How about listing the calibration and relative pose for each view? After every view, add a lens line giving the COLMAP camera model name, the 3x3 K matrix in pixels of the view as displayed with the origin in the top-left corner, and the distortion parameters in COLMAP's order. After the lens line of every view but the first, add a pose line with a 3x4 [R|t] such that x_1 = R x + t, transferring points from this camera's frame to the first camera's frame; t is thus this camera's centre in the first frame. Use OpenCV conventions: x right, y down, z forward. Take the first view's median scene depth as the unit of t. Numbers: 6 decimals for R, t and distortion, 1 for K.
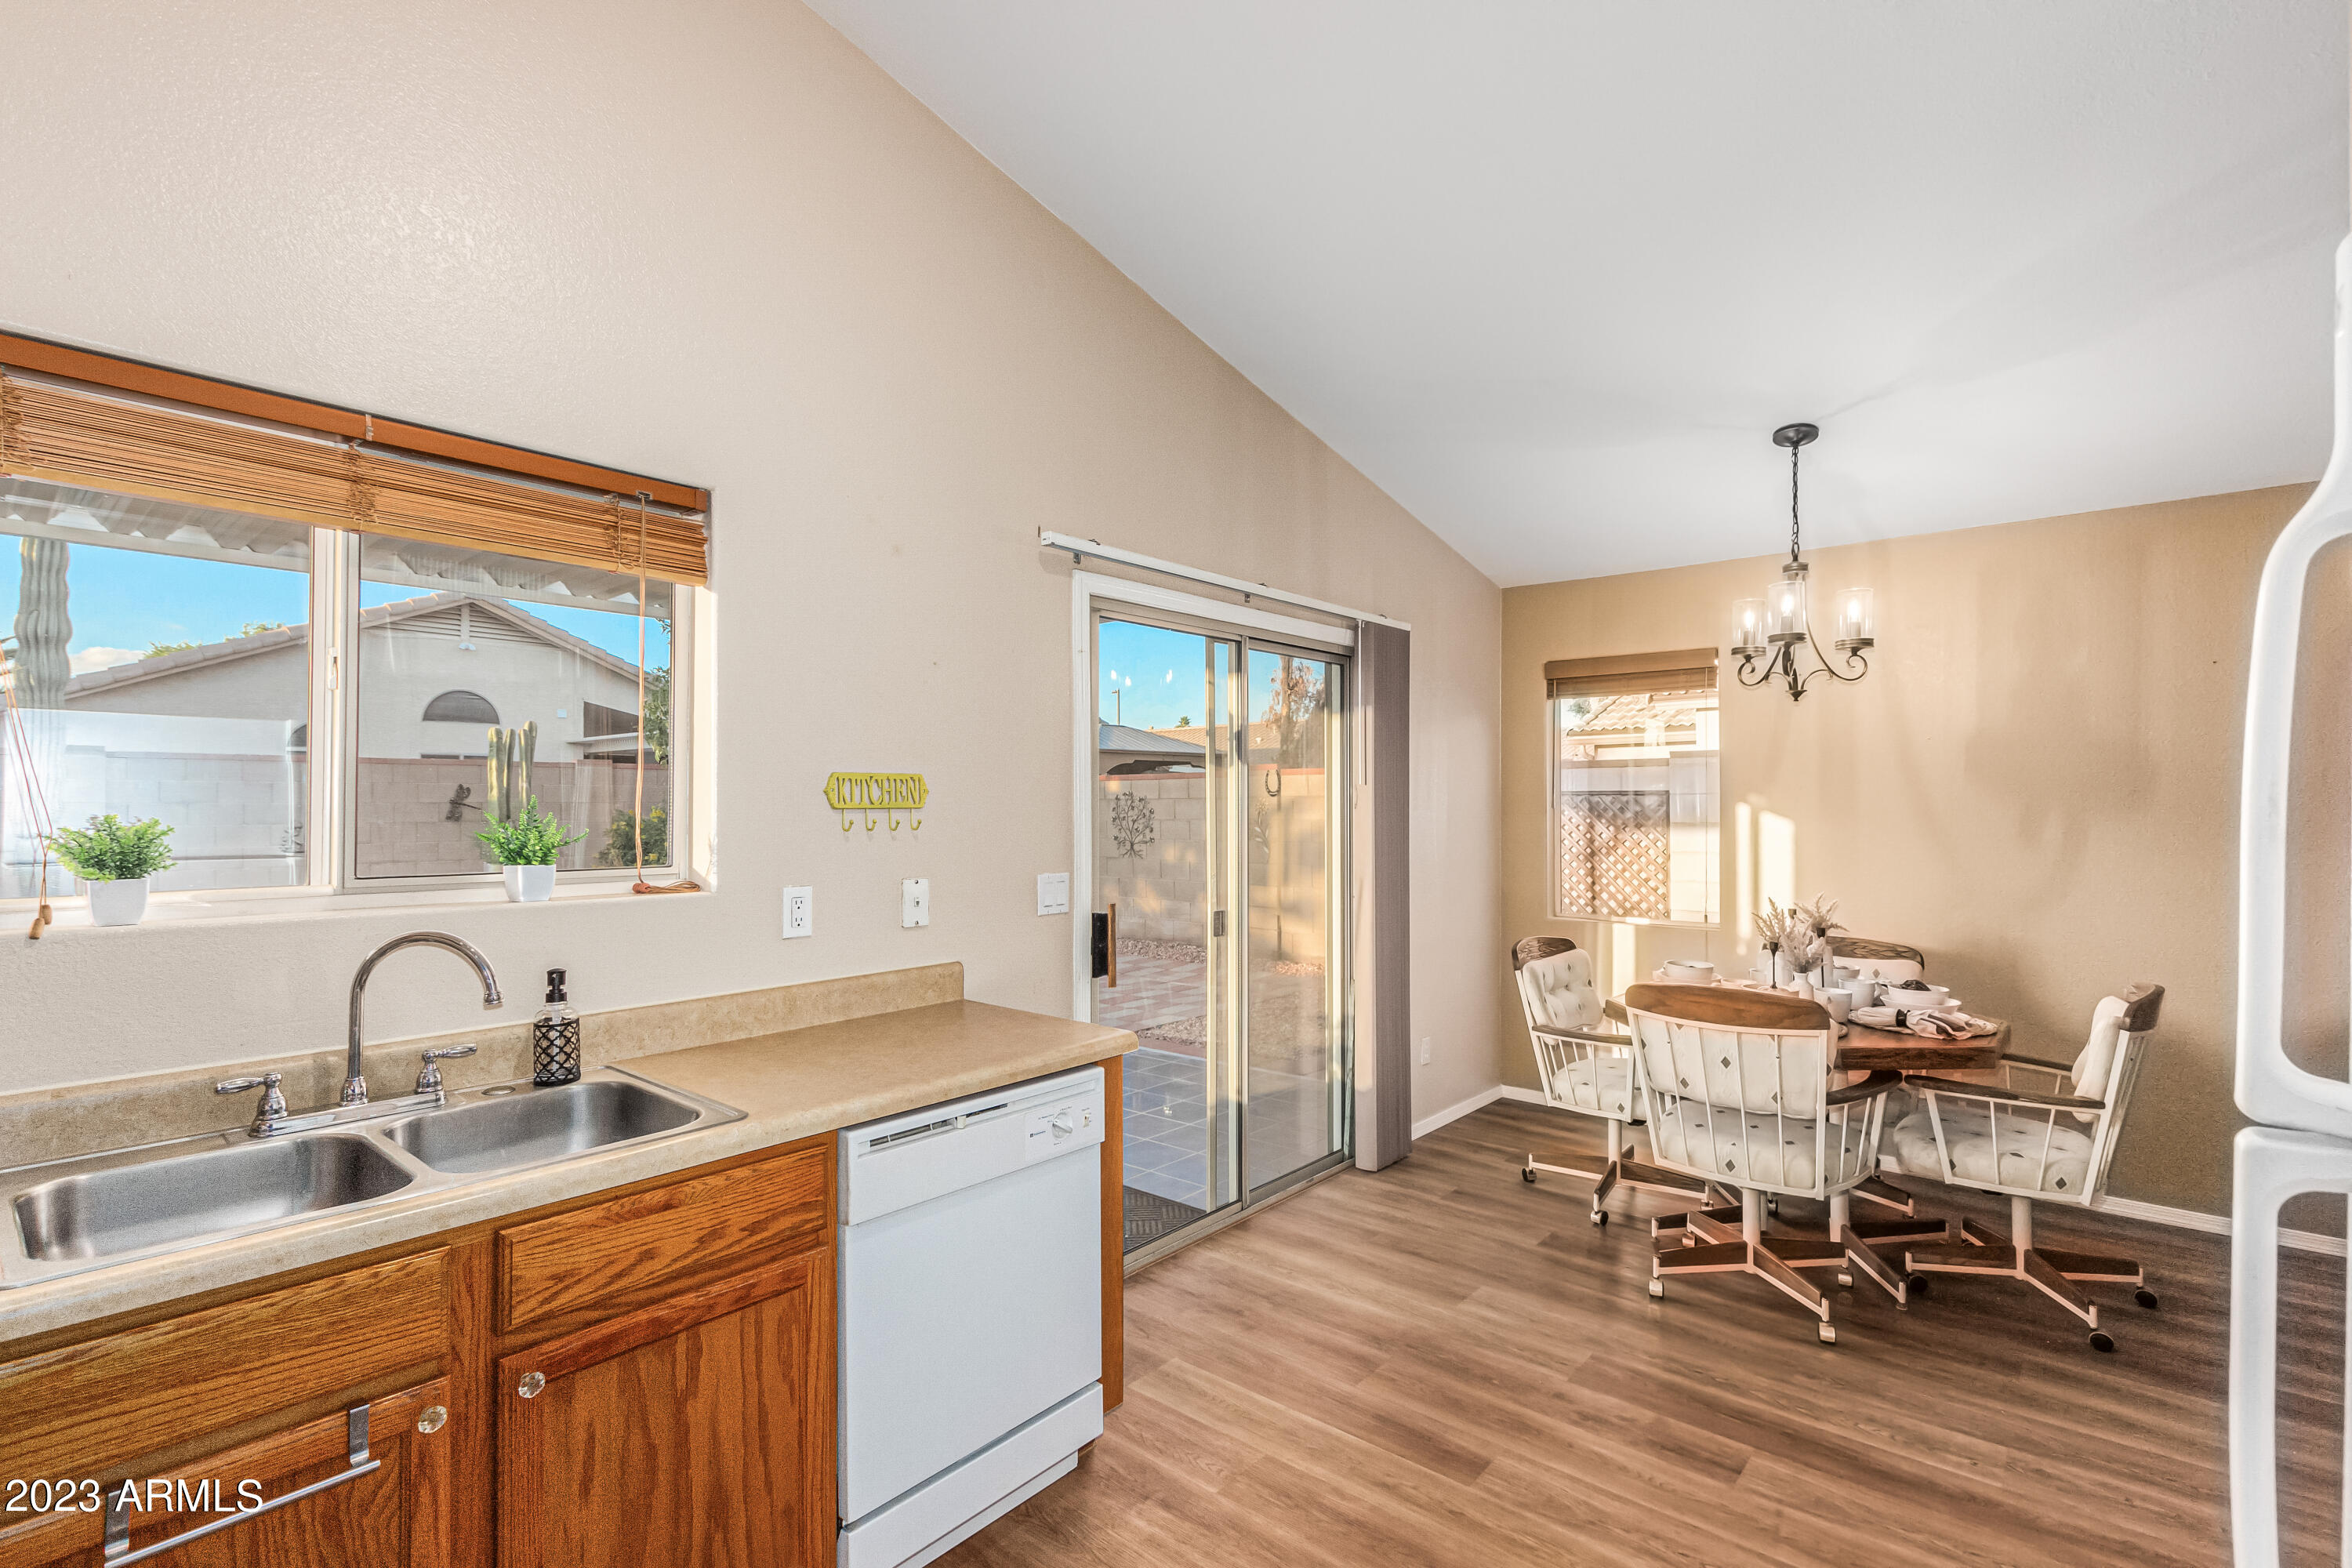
lens RADIAL K [[1071.3, 0, 1176.0], [0, 1071.3, 784.0], [0, 0, 1]] dist [-0.003108, -0.000669]
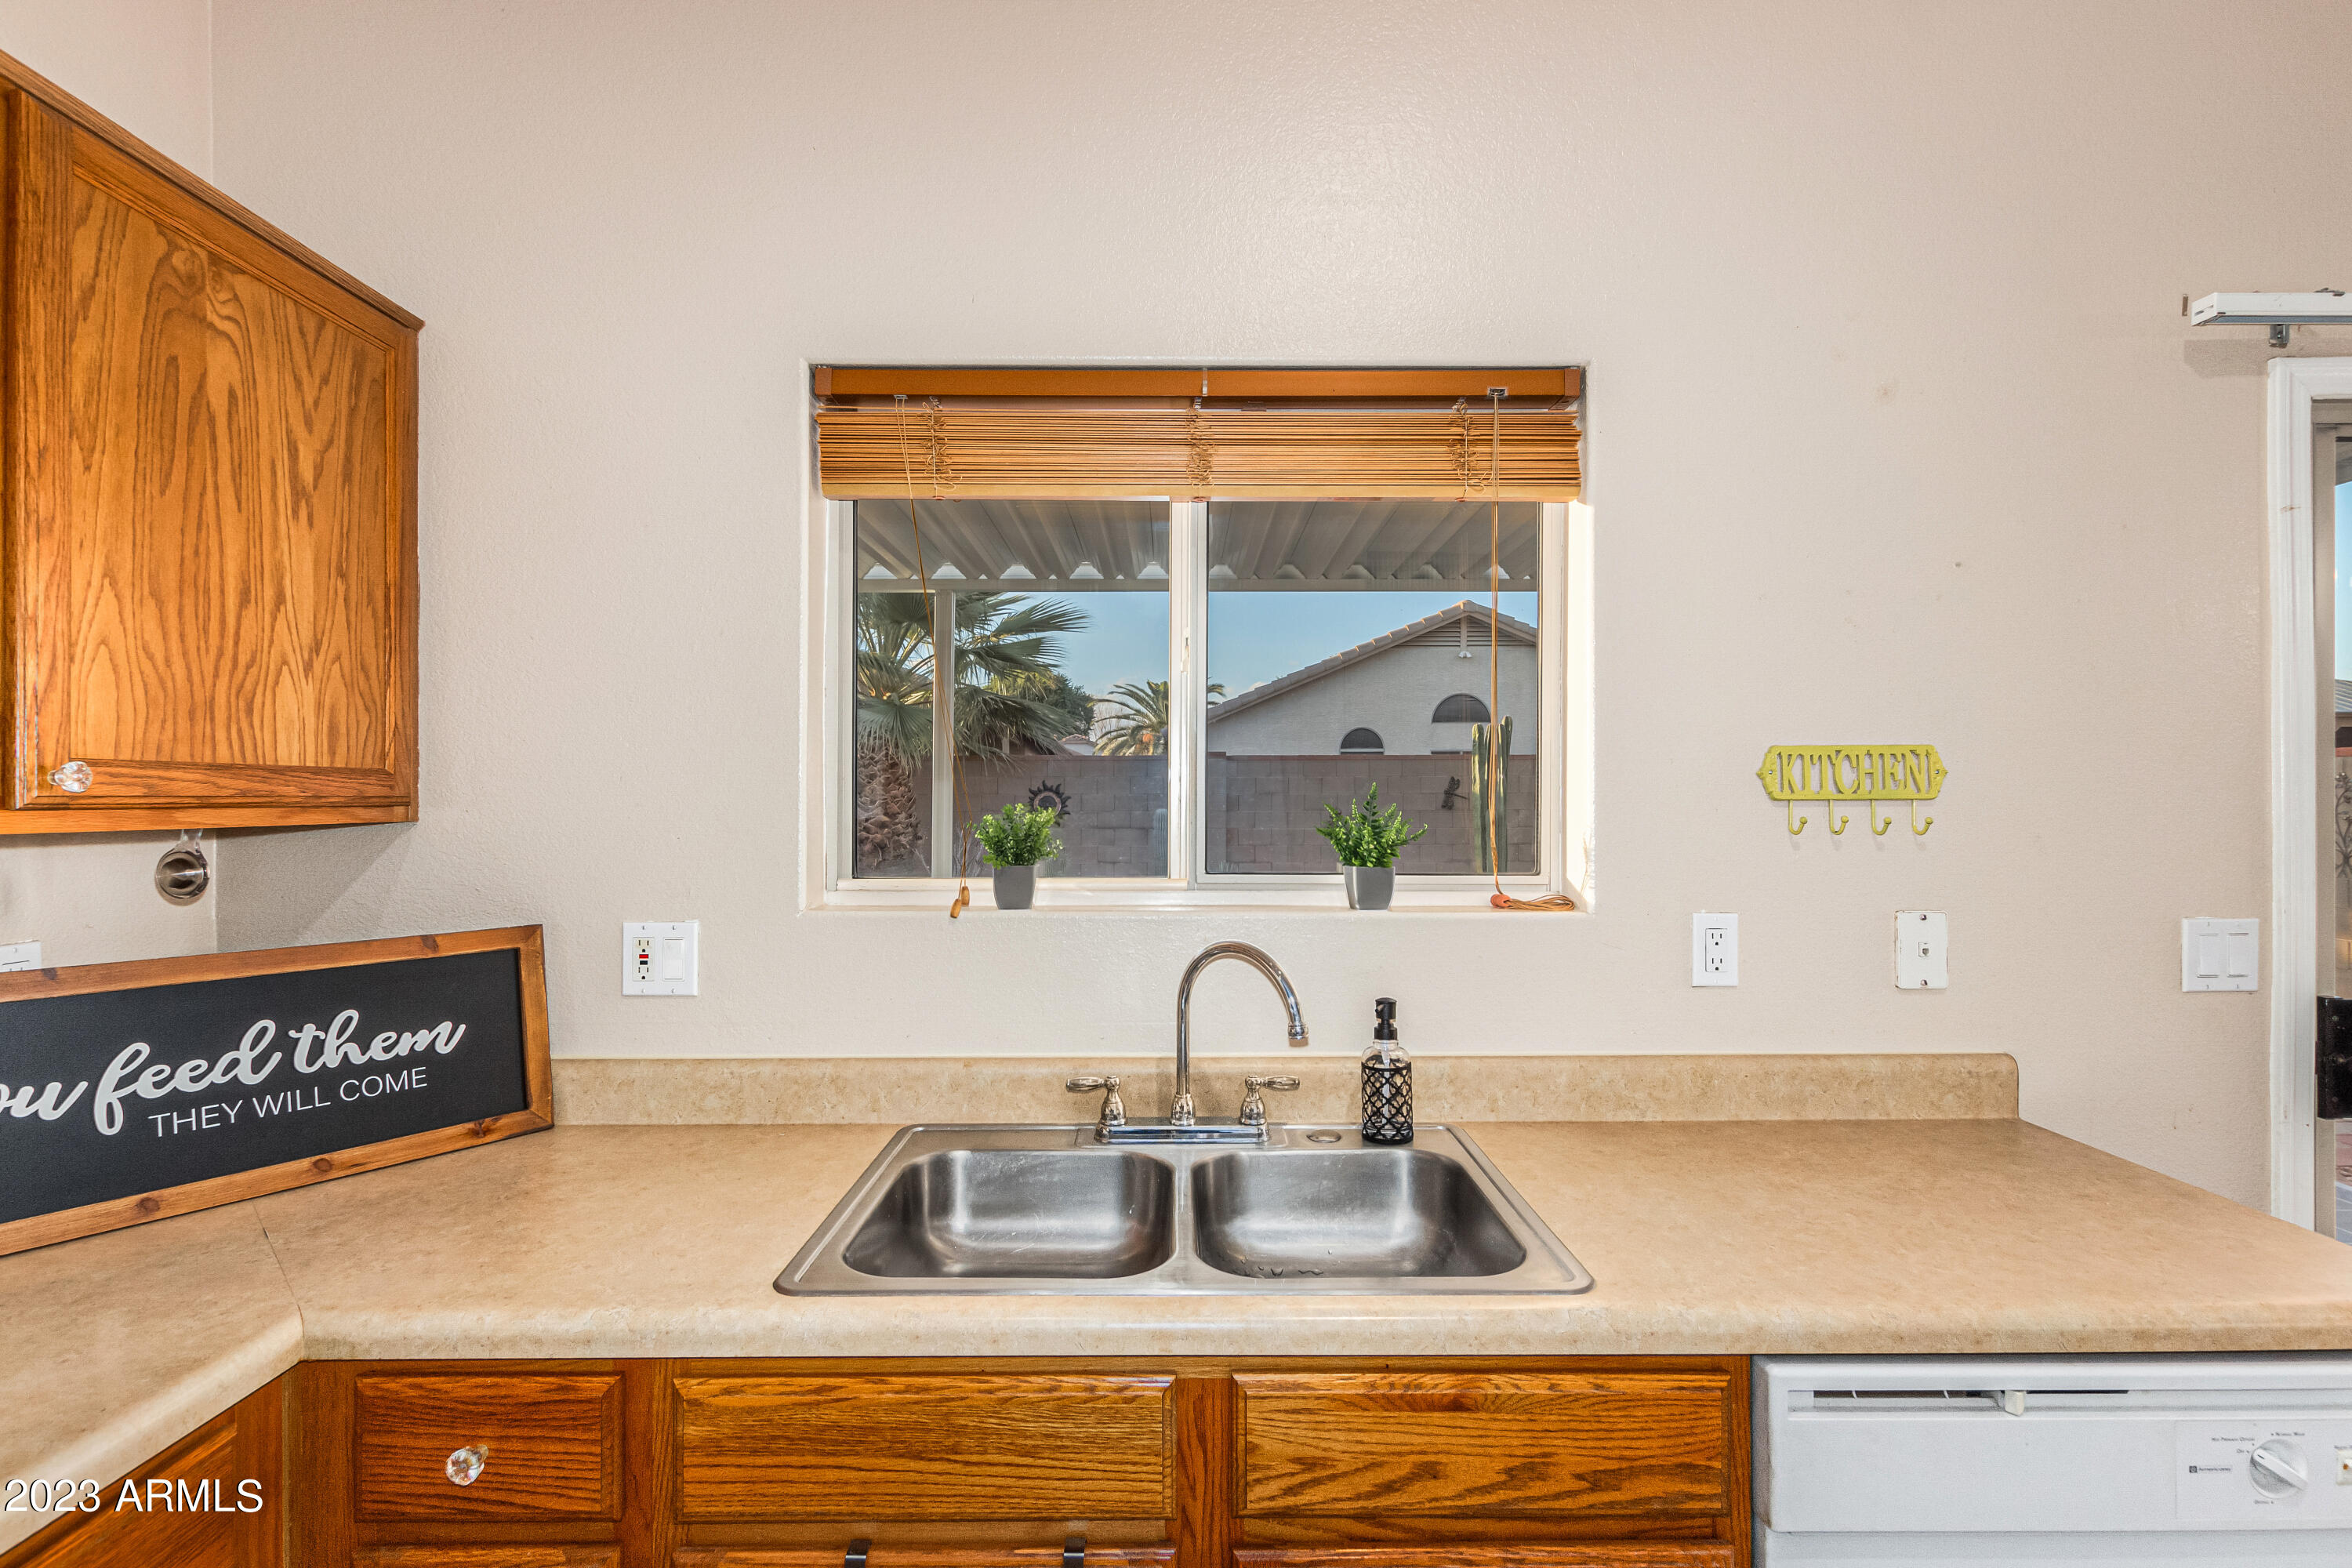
lens RADIAL K [[1068.0, 0, 1183.7], [0, 1068.0, 799.4], [0, 0, 1]] dist [0.018117, -0.009083]
pose [[0.656888, 0.002097, -0.753985, -0.069749], [0.015480, 0.999748, 0.016268, 0.007583], [0.753829, -0.022358, 0.656690, 0.348746]]
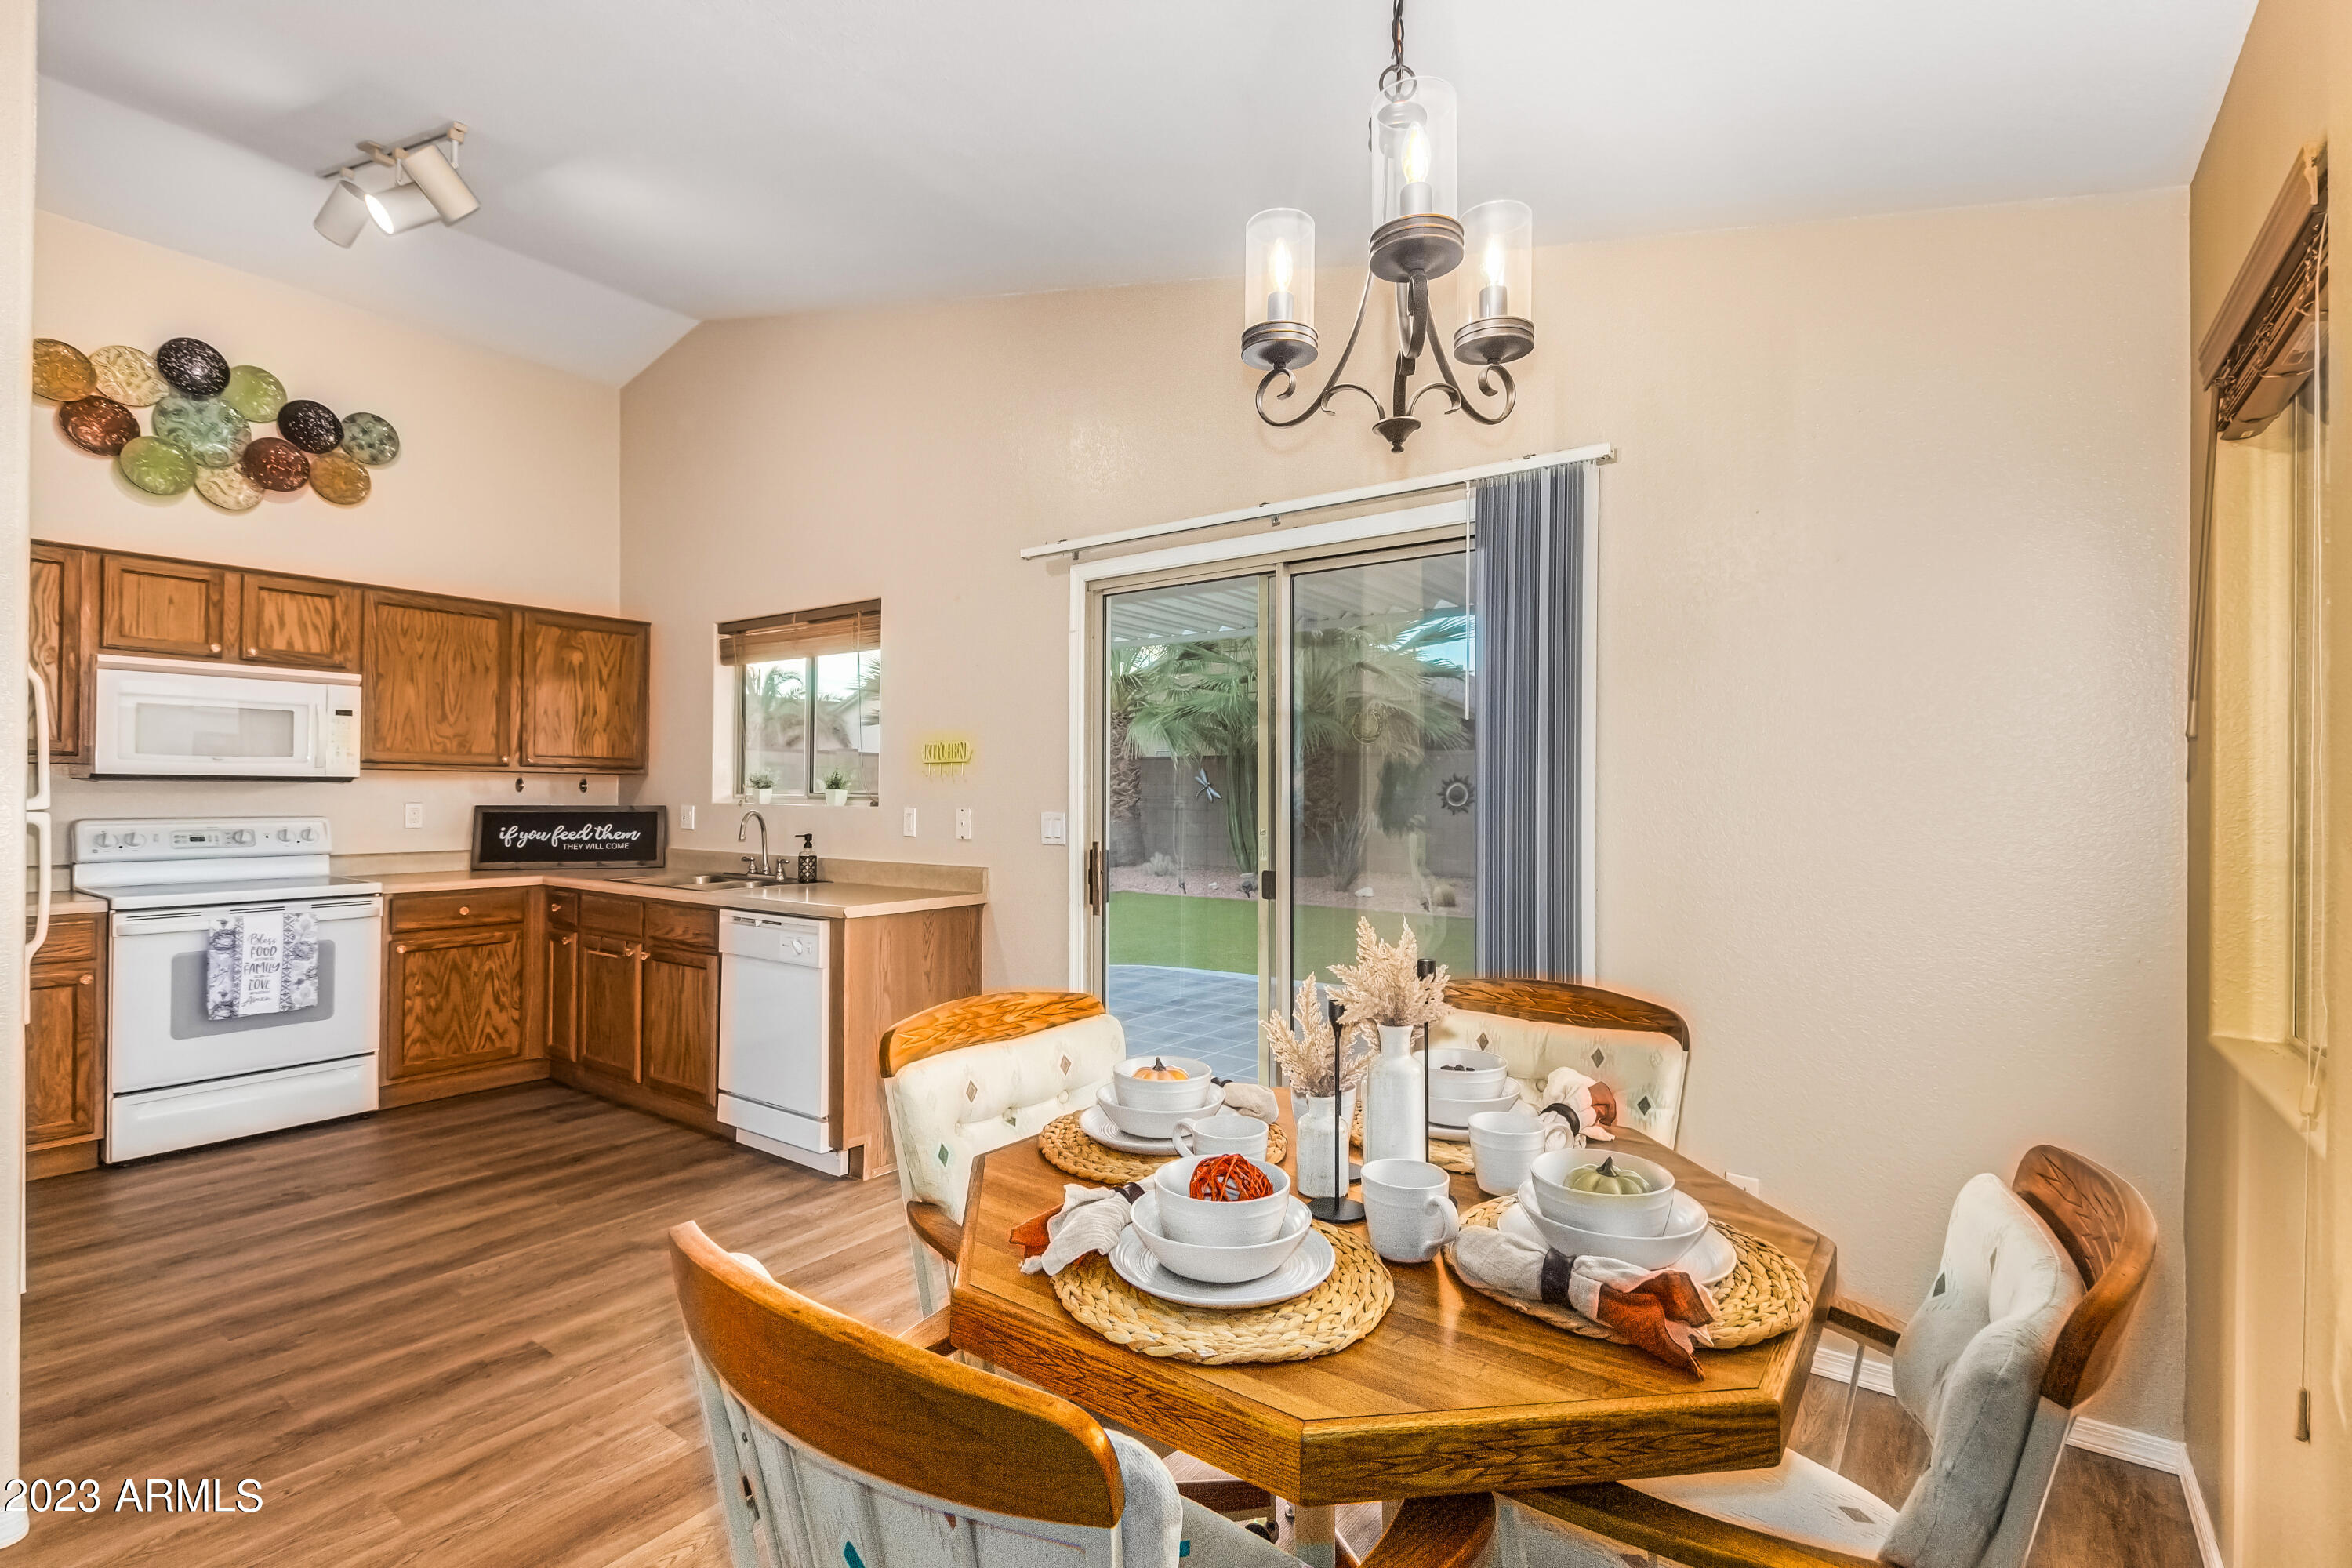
lens RADIAL K [[1025.1, 0, 1176.0], [0, 1025.1, 784.0], [0, 0, 1]] dist [0.004374, -0.006939]
pose [[0.101501, -0.006684, -0.994813, 1.648264], [0.014305, 0.999884, -0.005258, 0.086857], [0.994733, -0.013697, 0.101584, 1.518515]]
